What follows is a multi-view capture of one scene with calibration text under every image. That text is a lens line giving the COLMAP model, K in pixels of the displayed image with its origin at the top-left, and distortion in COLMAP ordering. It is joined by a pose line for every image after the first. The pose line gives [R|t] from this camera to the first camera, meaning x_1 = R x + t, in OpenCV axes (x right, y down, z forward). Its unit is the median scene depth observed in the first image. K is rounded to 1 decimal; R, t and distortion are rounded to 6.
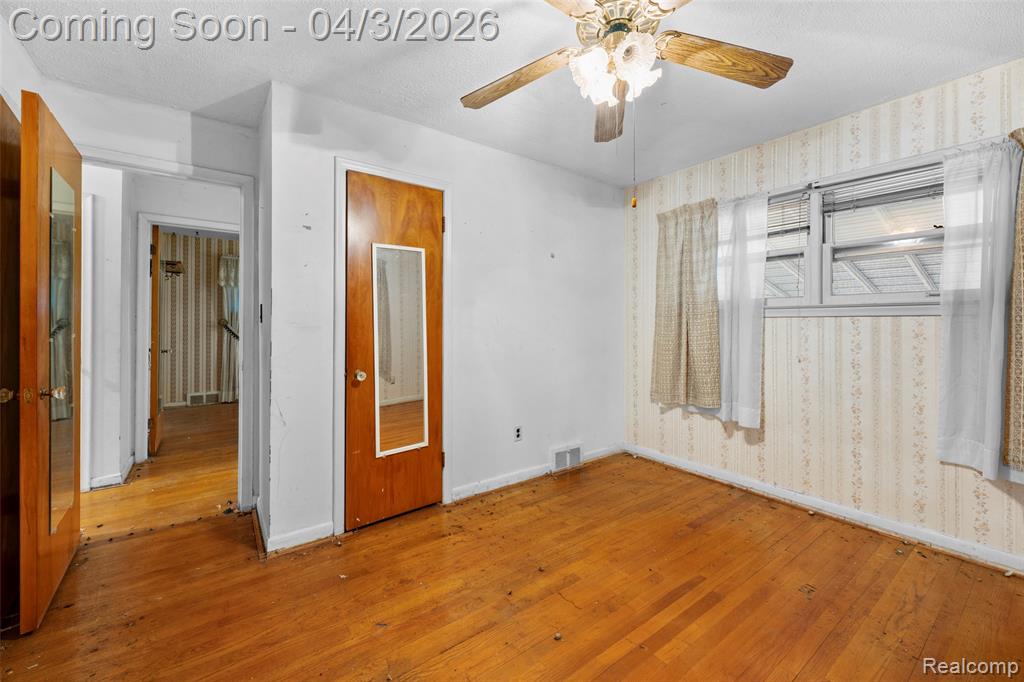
lens RADIAL K [[410.9, 0, 507.7], [0, 410.9, 323.5], [0, 0, 1]] dist [0.002348, 0.000942]
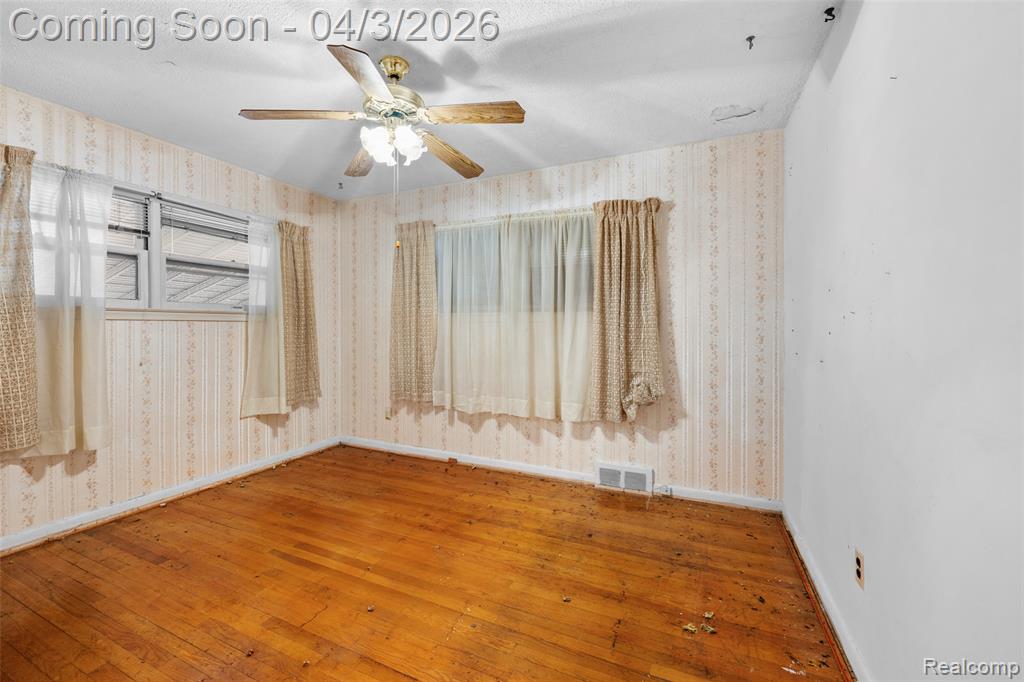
lens RADIAL K [[410.9, 0, 509.1], [0, 410.9, 331.2], [0, 0, 1]] dist [0.002348, 0.000942]
pose [[-0.483582, -0.013204, 0.875200, -0.657050], [-0.001964, 0.999900, 0.014000, -0.005307], [-0.875297, 0.005051, -0.483559, 0.773122]]
